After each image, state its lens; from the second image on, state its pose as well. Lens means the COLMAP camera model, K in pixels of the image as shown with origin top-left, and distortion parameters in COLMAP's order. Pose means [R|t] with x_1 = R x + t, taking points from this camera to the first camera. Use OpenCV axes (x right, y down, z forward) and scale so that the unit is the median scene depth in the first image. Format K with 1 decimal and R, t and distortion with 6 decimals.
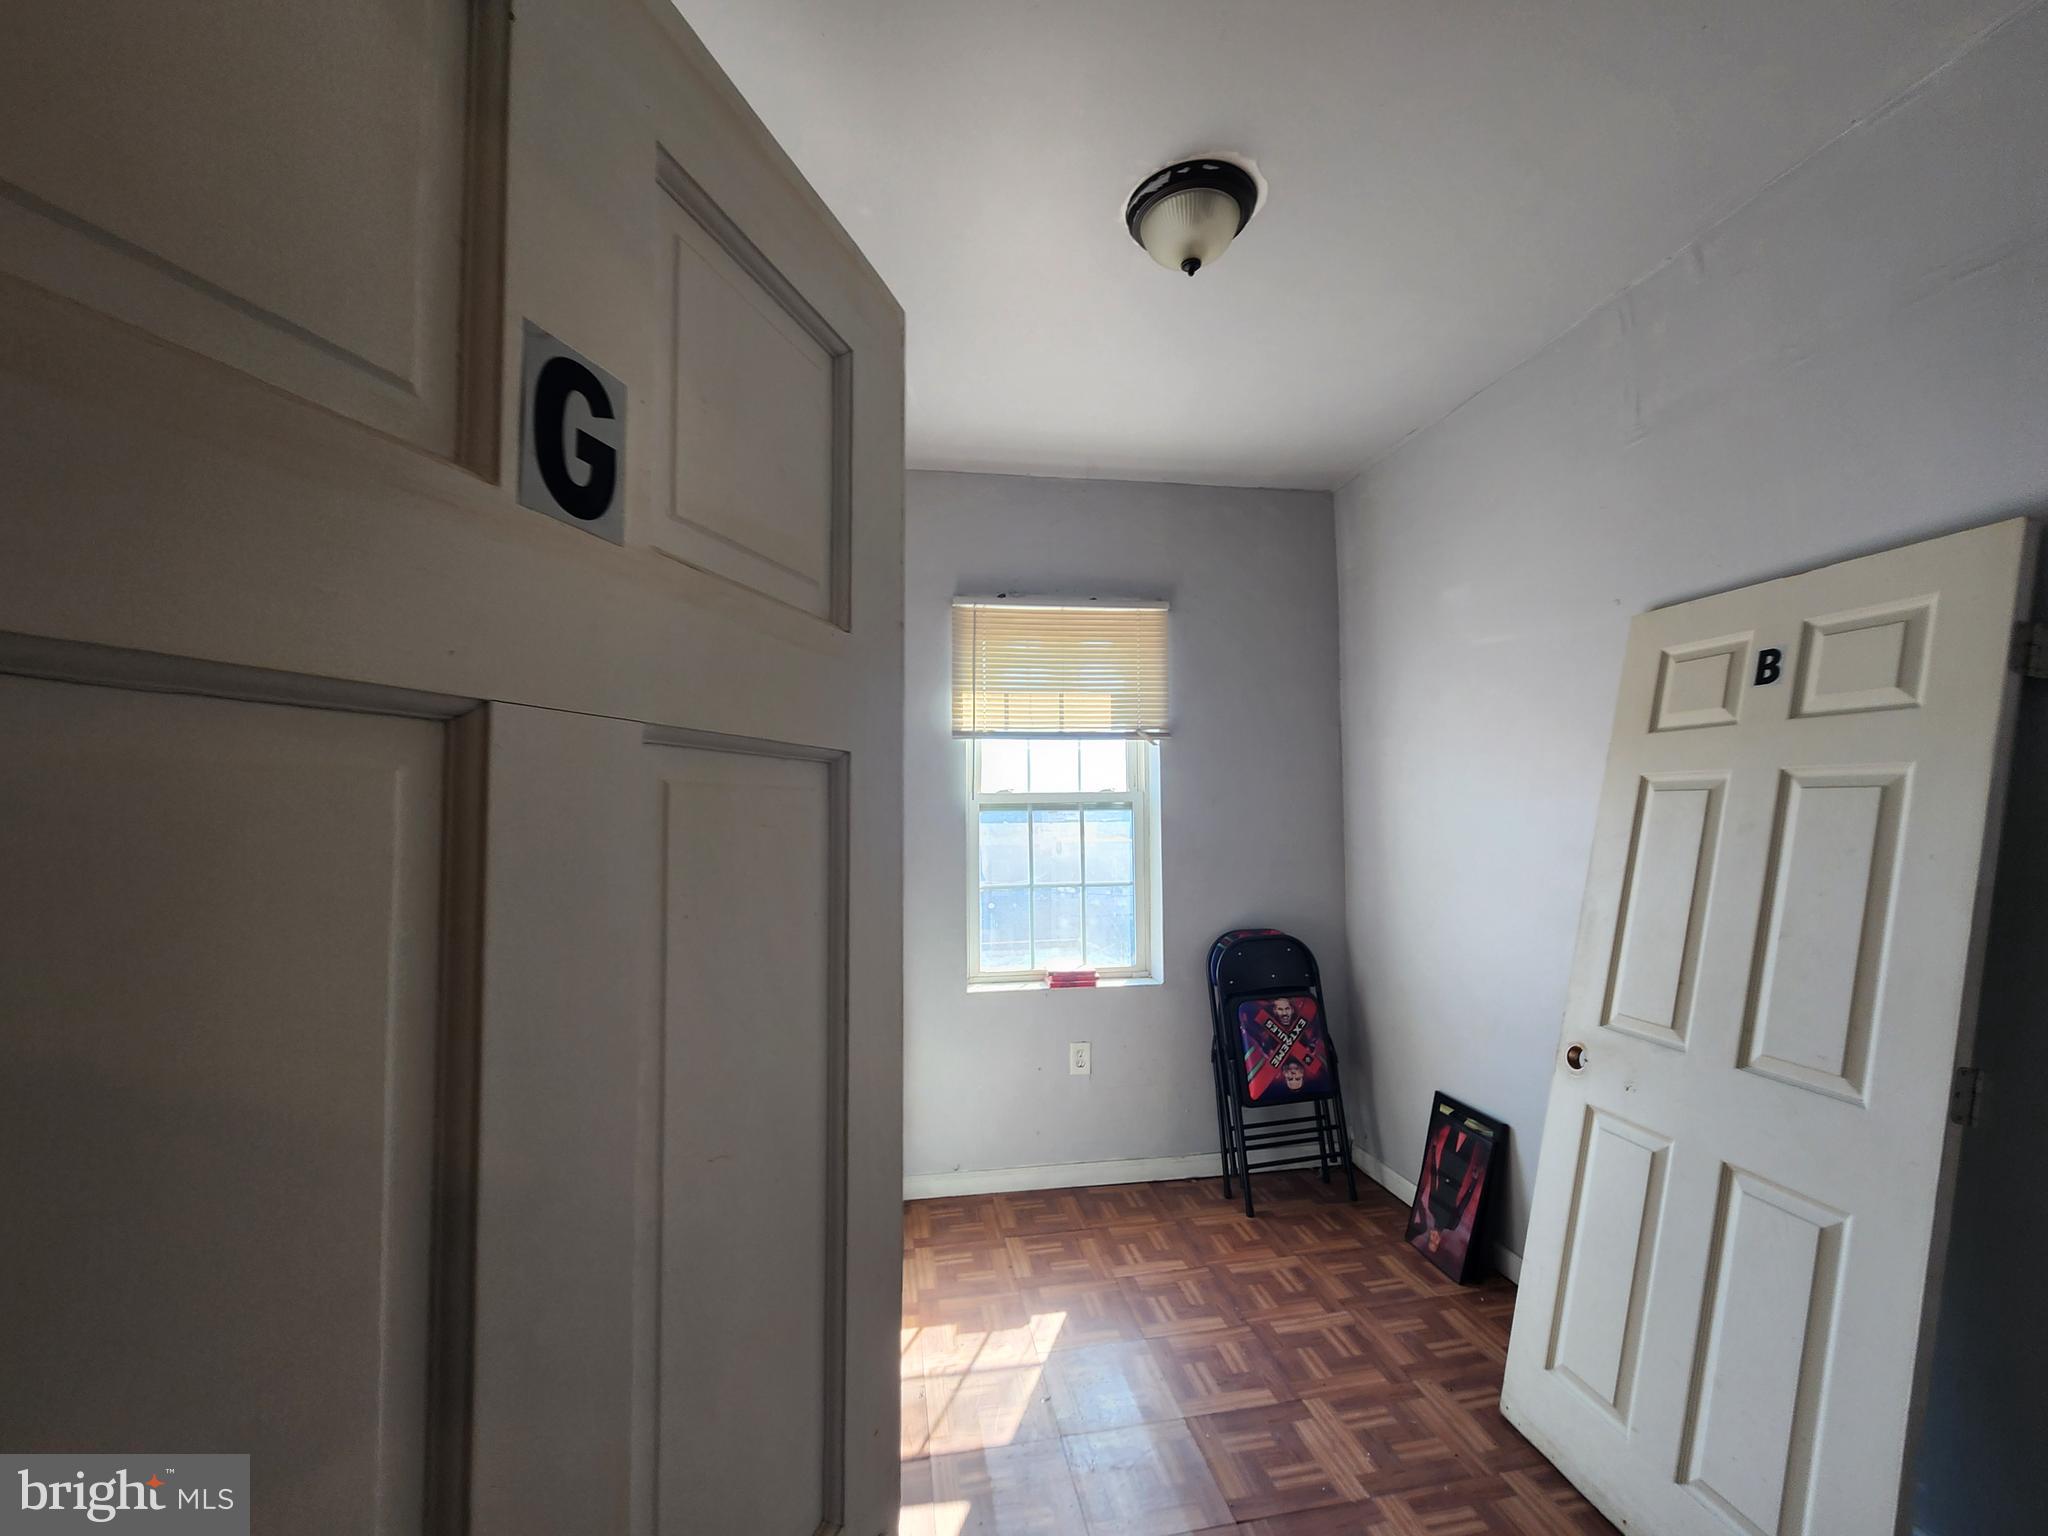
lens RADIAL K [[838.7, 0, 1013.4], [0, 838.7, 765.7], [0, 0, 1]] dist [-0.005417, 0.002444]
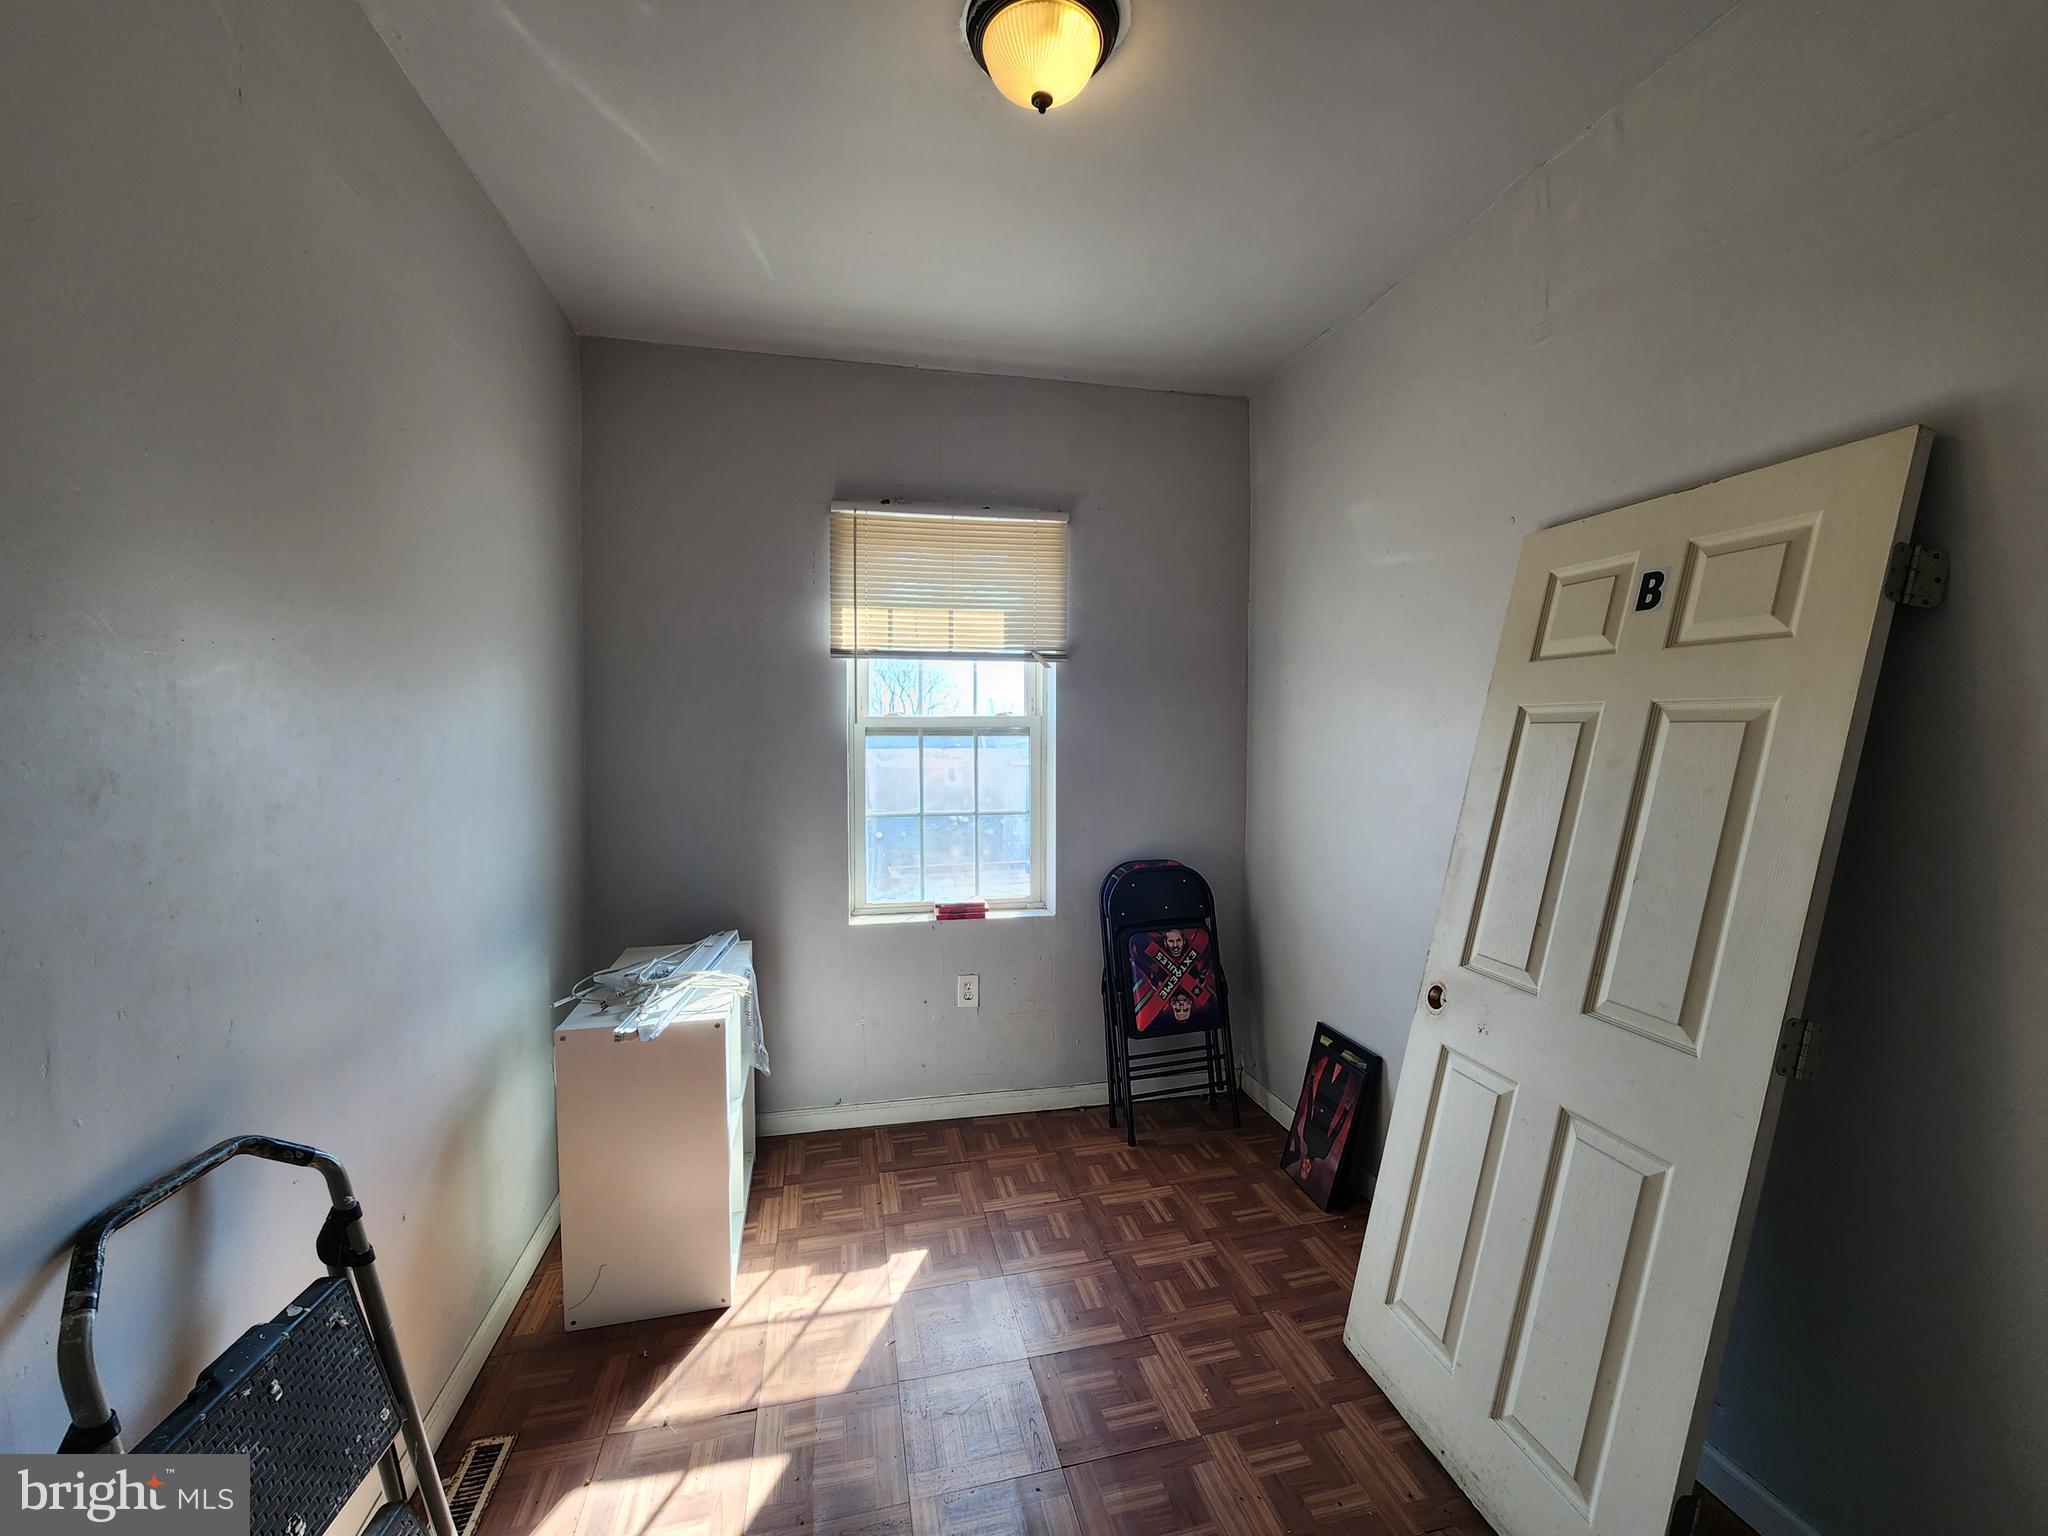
lens RADIAL K [[838.7, 0, 1022.4], [0, 838.7, 761.5], [0, 0, 1]] dist [-0.005417, 0.002444]
pose [[0.998259, 0.007364, 0.058515, 0.131161], [-0.012457, 0.996117, 0.087157, -0.001684], [-0.057646, -0.087734, 0.994475, 0.084574]]
